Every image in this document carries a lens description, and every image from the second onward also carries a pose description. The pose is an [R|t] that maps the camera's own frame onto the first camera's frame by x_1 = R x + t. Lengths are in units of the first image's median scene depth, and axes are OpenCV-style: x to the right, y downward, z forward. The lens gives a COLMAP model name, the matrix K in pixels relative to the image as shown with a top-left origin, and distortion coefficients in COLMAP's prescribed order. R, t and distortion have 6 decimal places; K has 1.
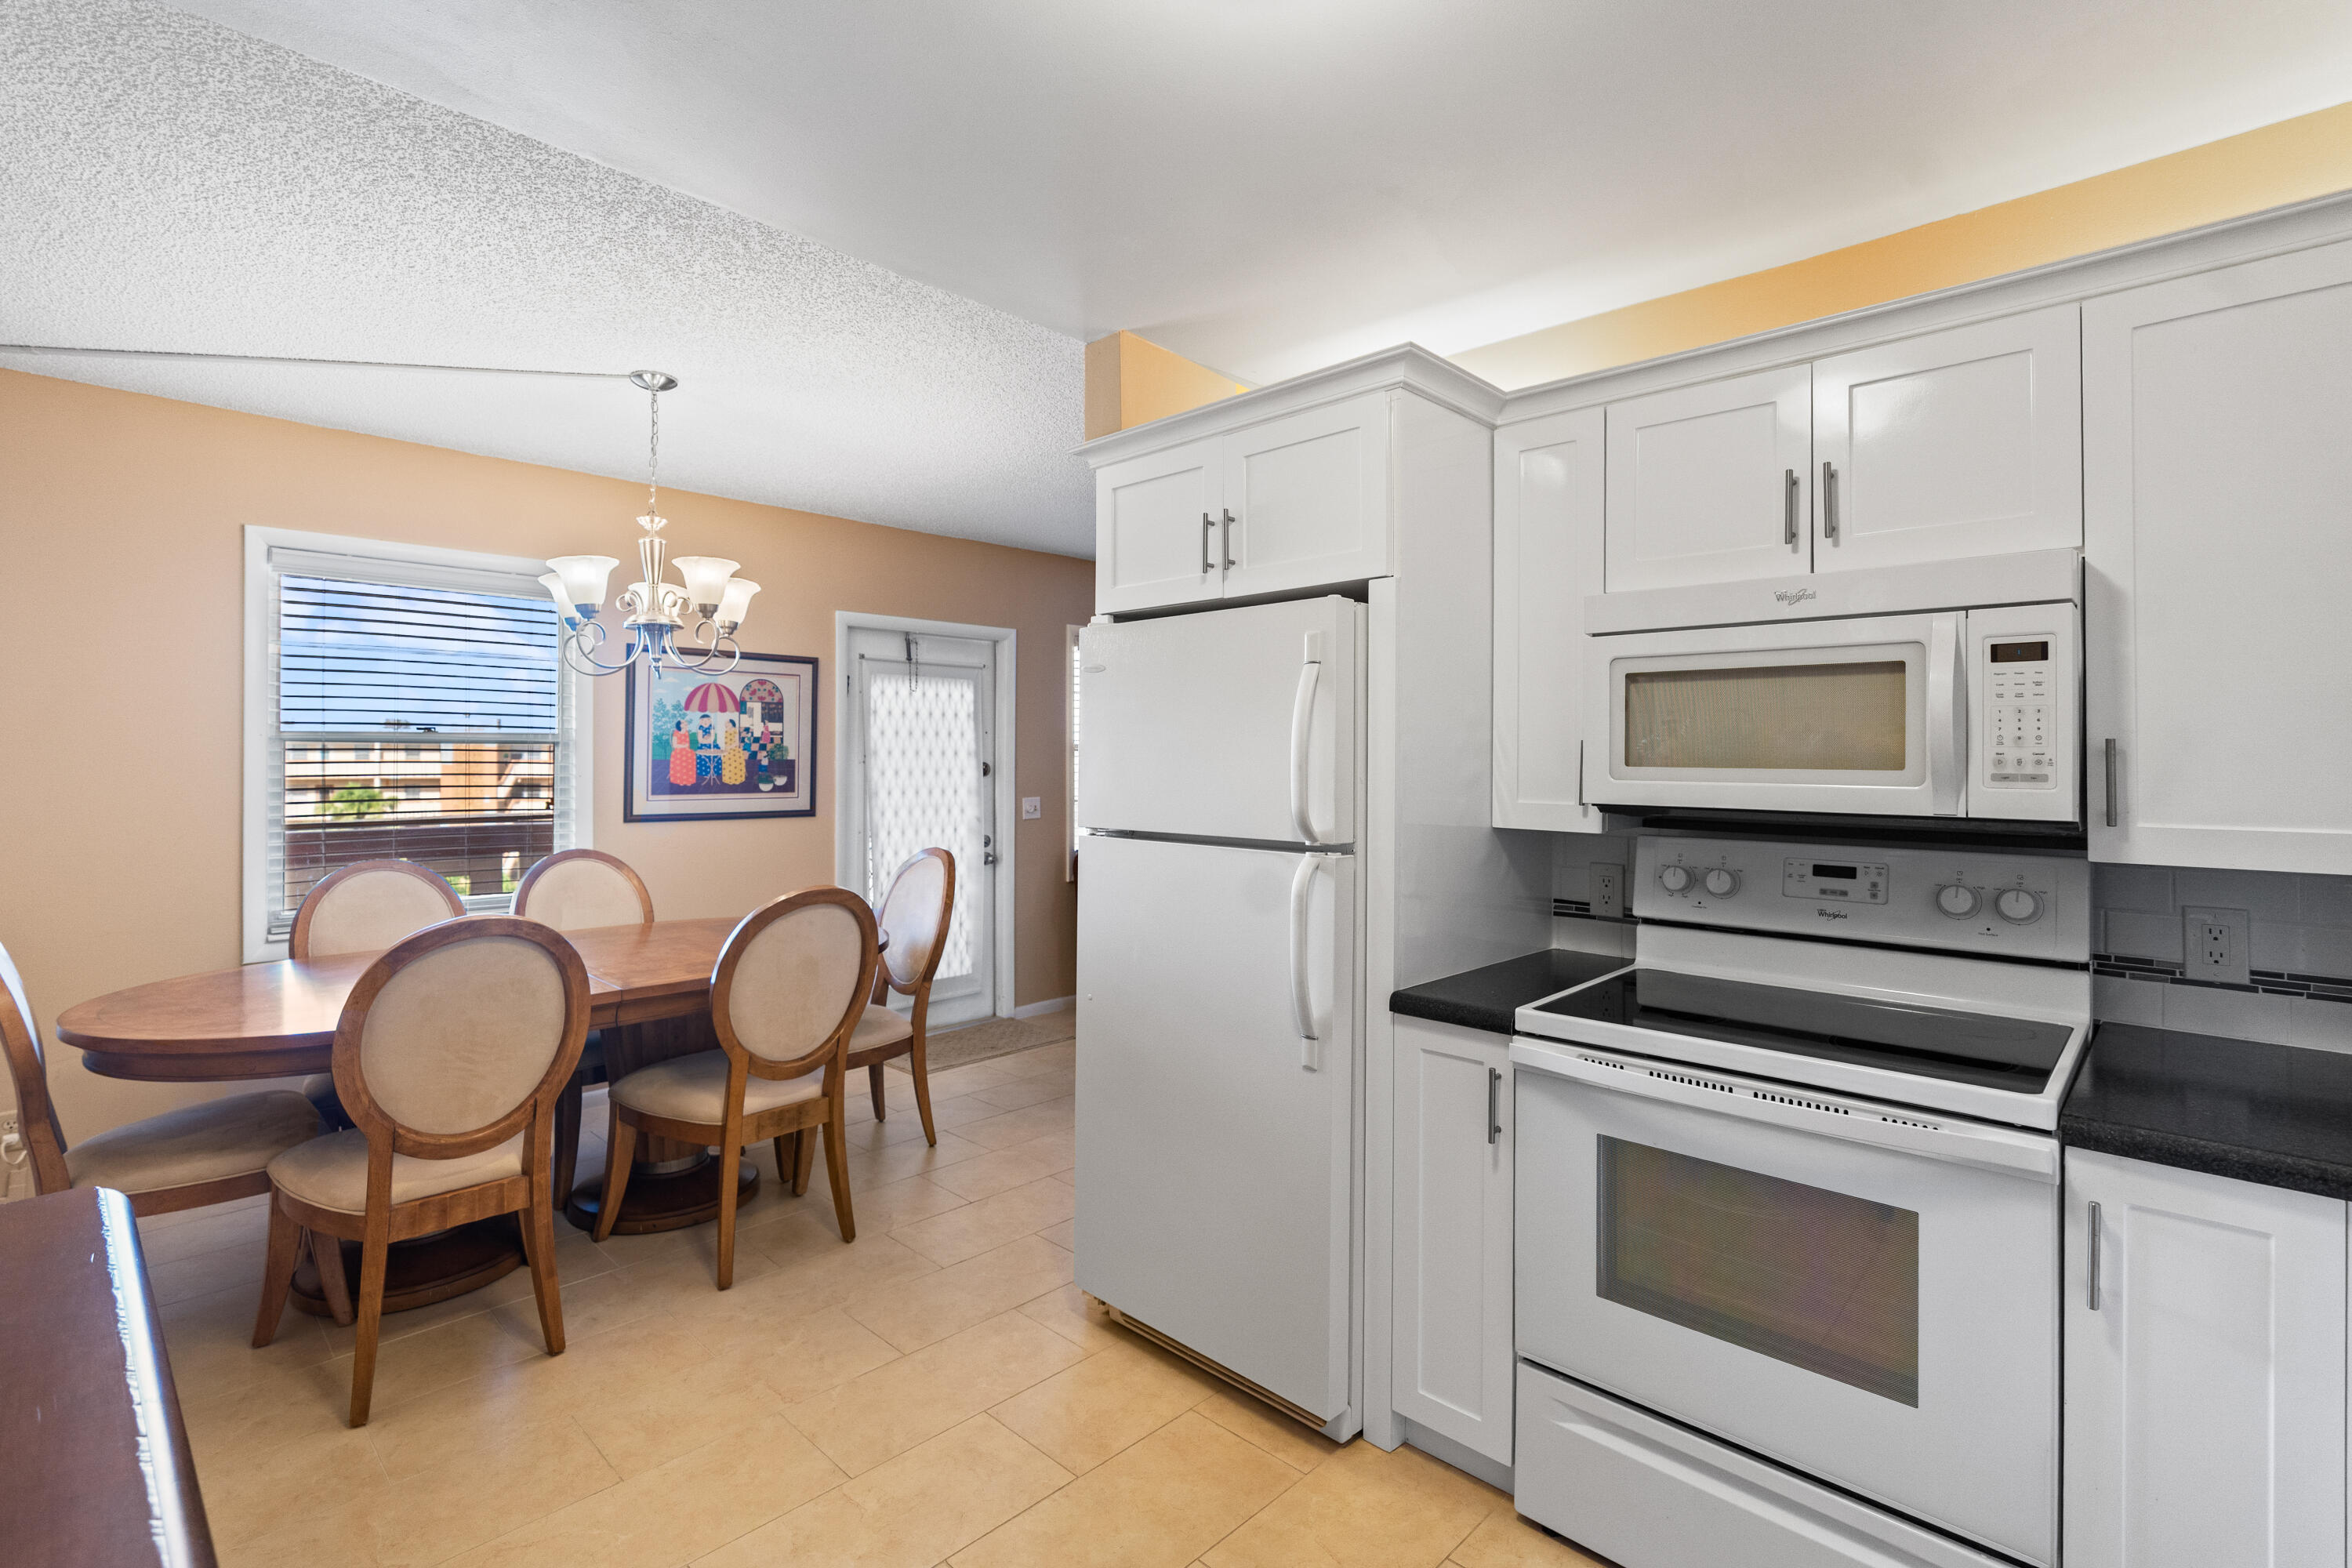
lens RADIAL K [[1080.0, 0, 1177.9], [0, 1080.0, 747.0], [0, 0, 1]] dist [-0.008367, 0.004045]
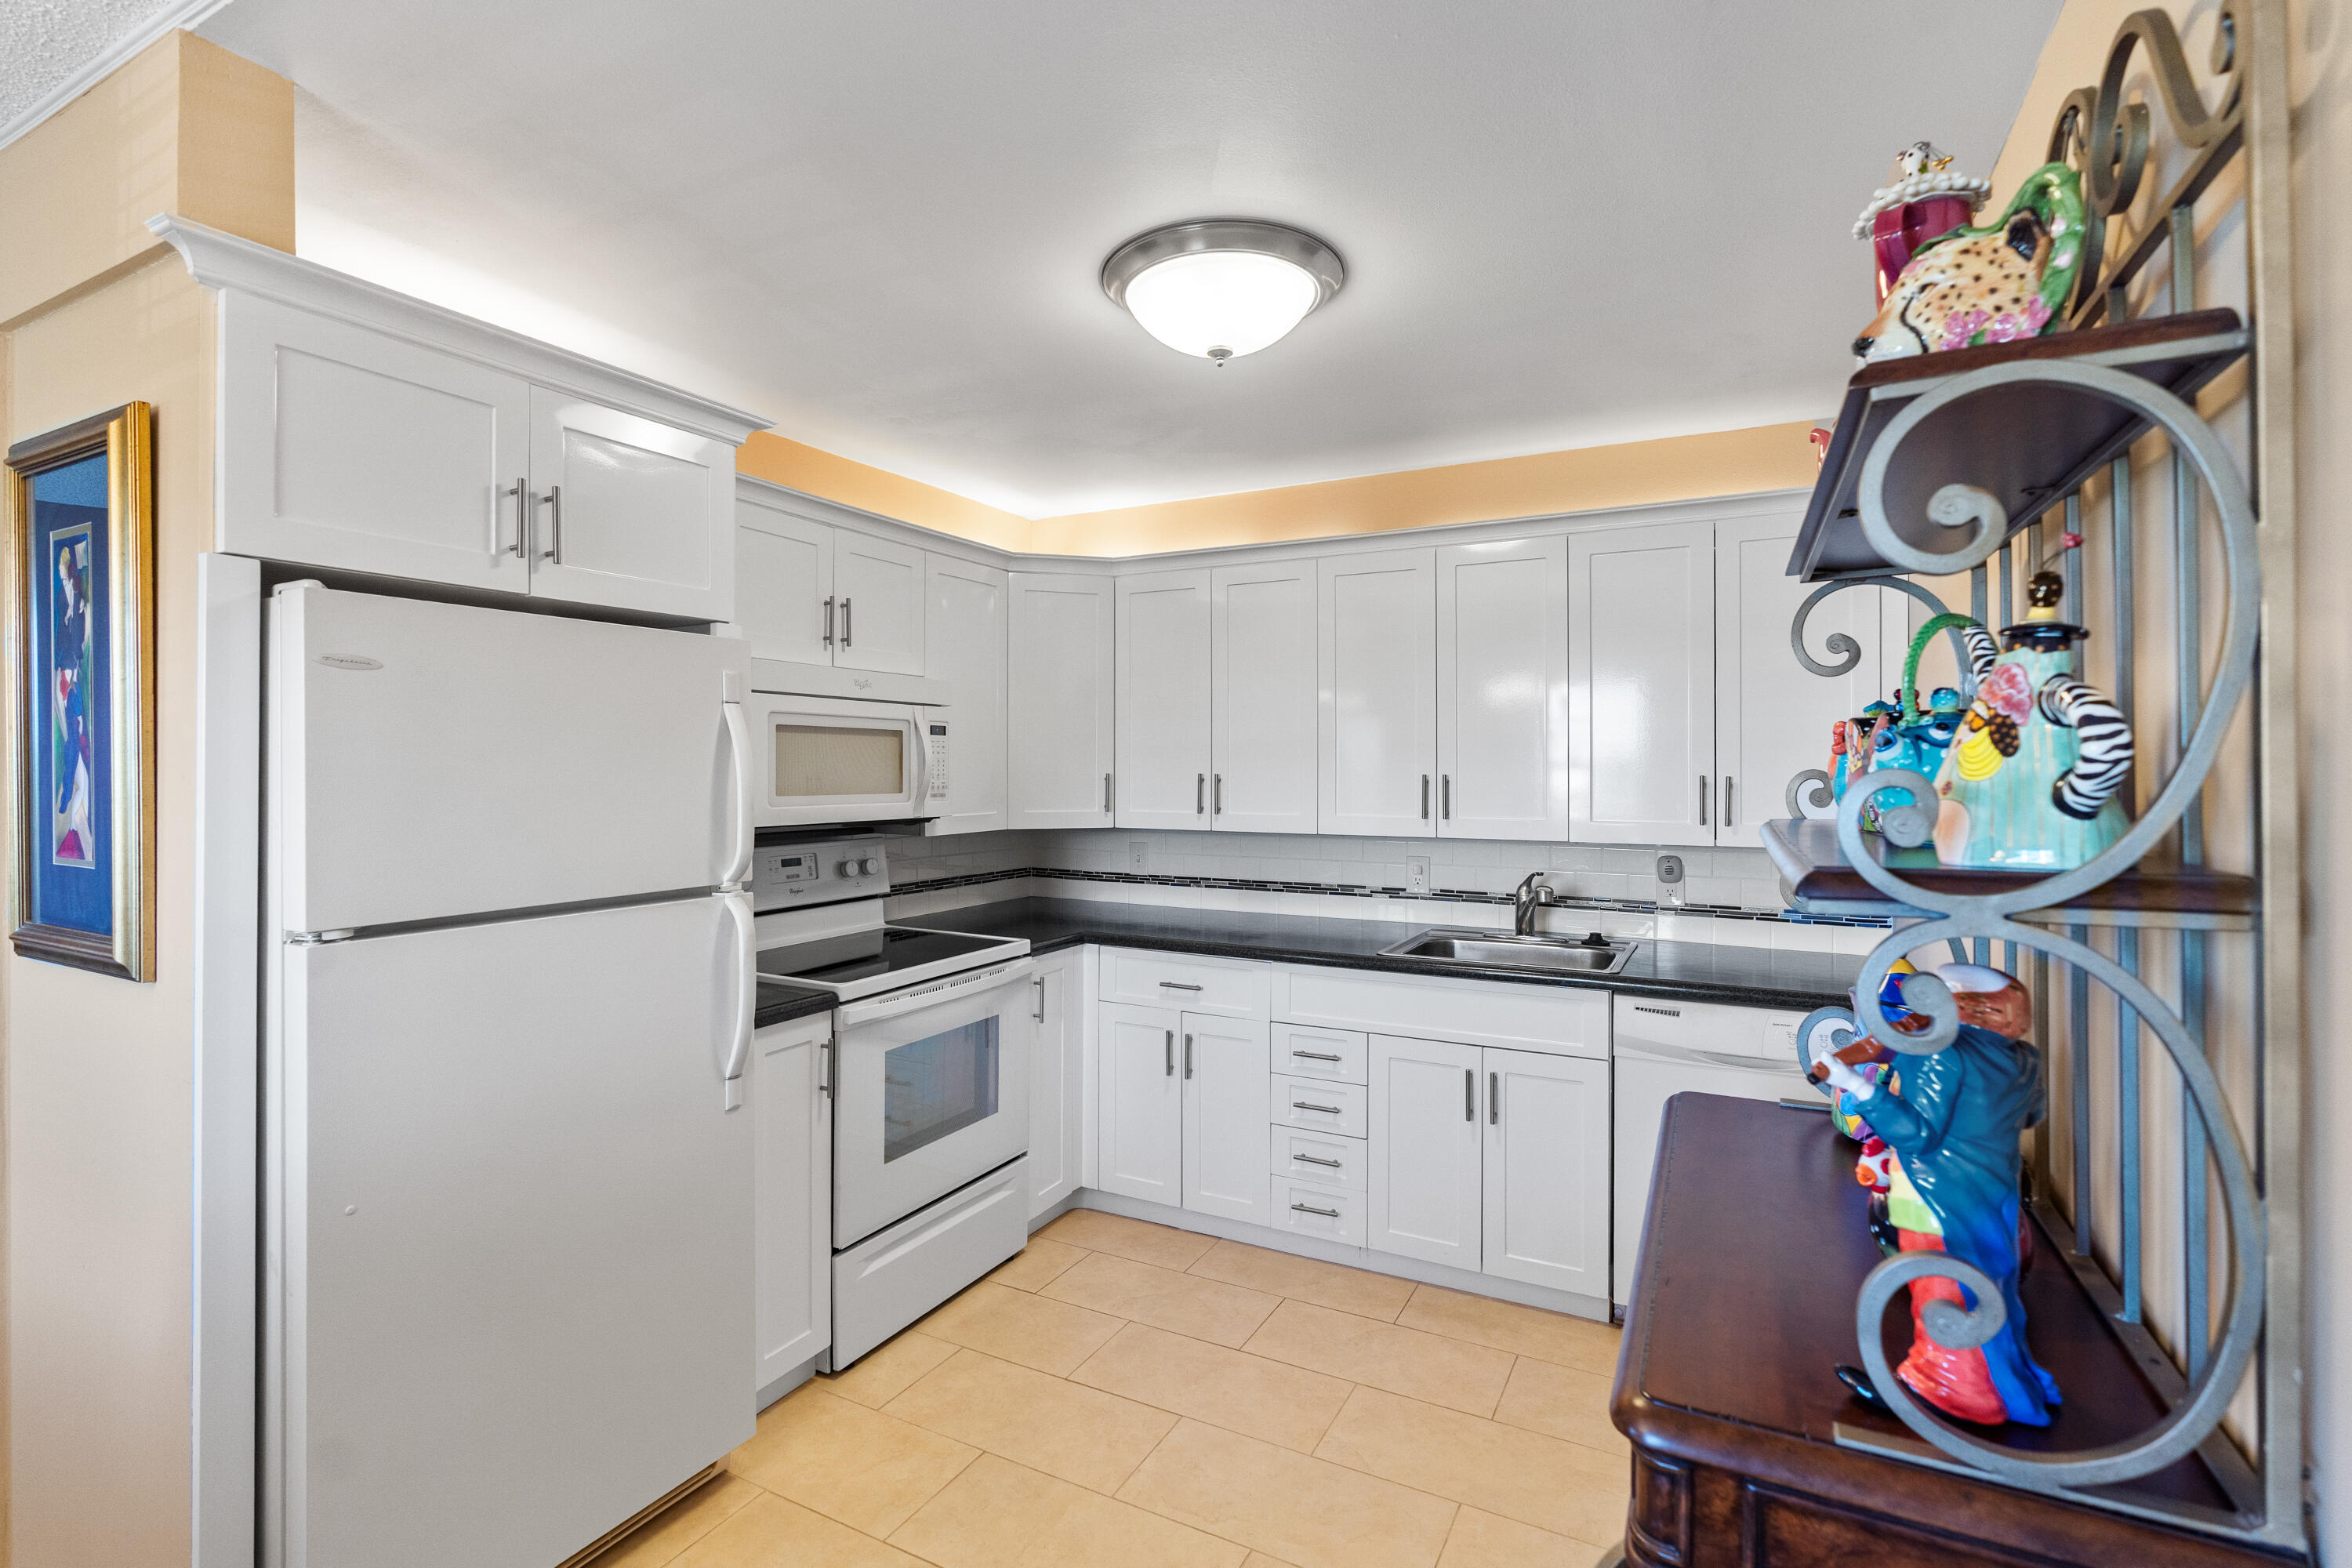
lens RADIAL K [[1080.0, 0, 1189.5], [0, 1080.0, 760.2], [0, 0, 1]] dist [-0.008367, 0.004045]
pose [[-0.277368, -0.000695, 0.960764, -0.634562], [-0.011643, 0.999929, -0.002638, -0.018286], [-0.960693, -0.011917, -0.277356, 0.580546]]
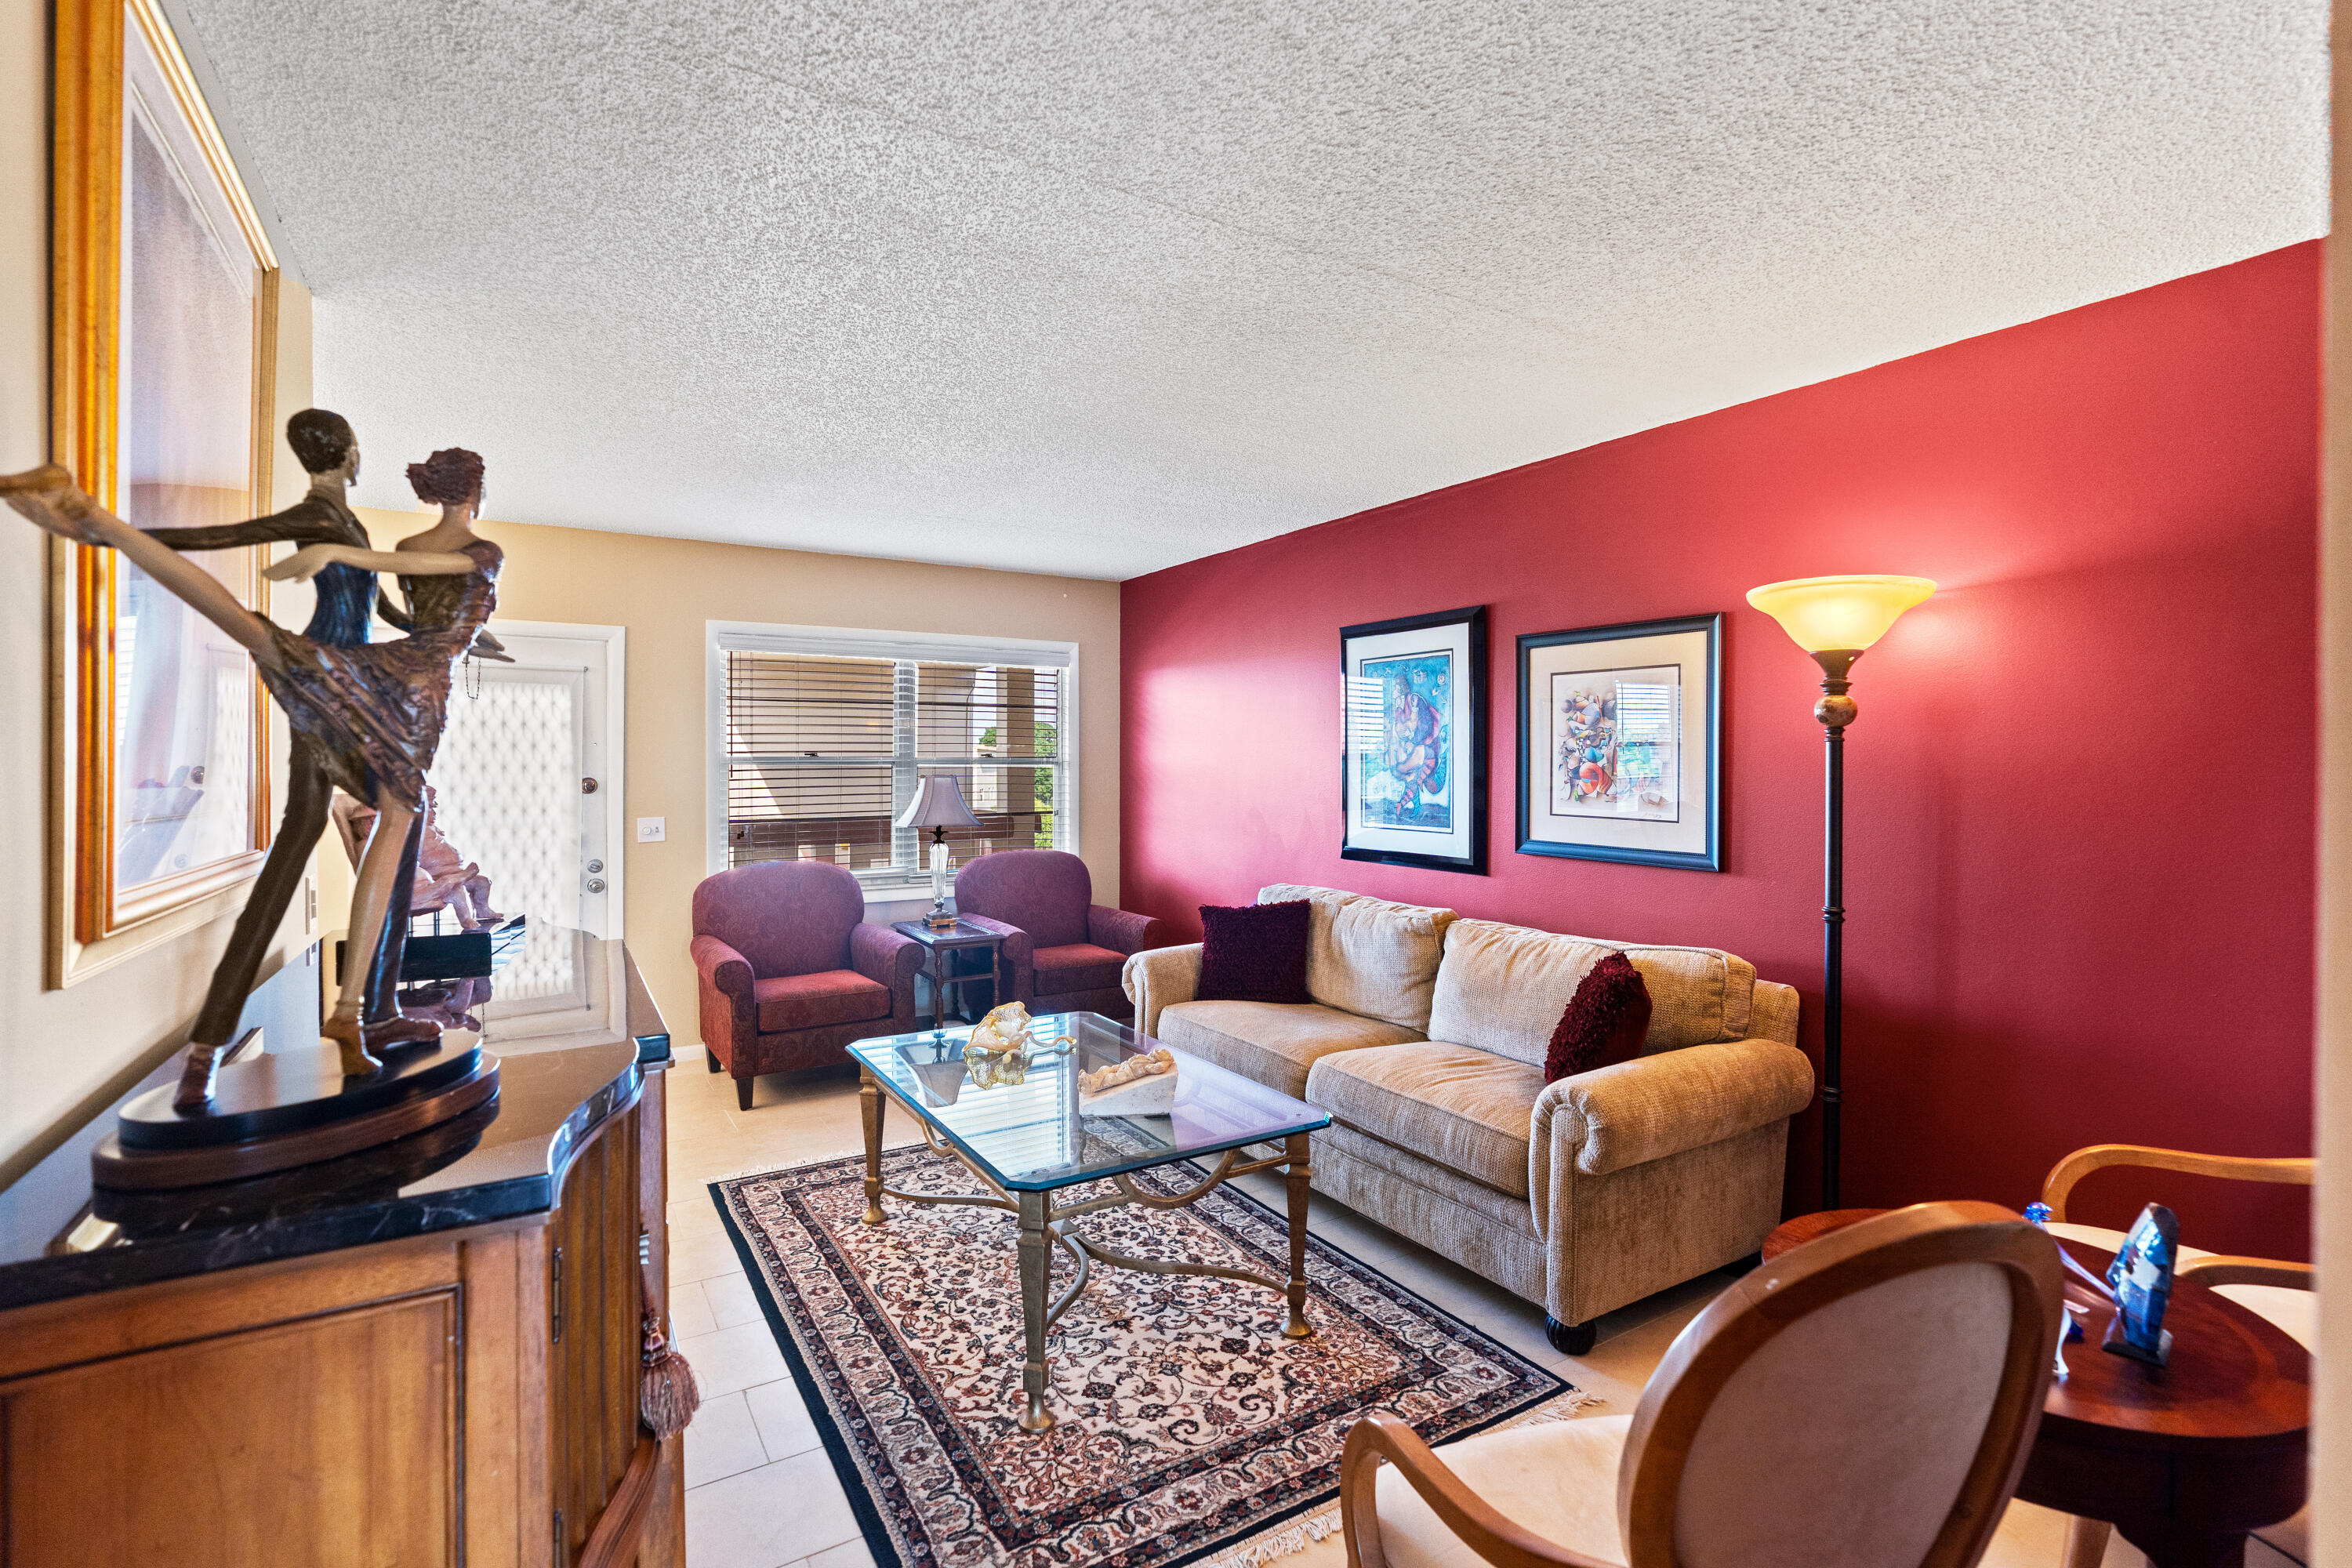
lens RADIAL K [[1080.0, 0, 1174.6], [0, 1080.0, 769.3], [0, 0, 1]] dist [-0.008367, 0.004045]
pose [[0.968129, 0.002360, -0.250440, 0.891373], [0.000710, 0.999926, 0.012167, -0.005320], [0.250450, -0.011957, 0.968056, 0.466641]]
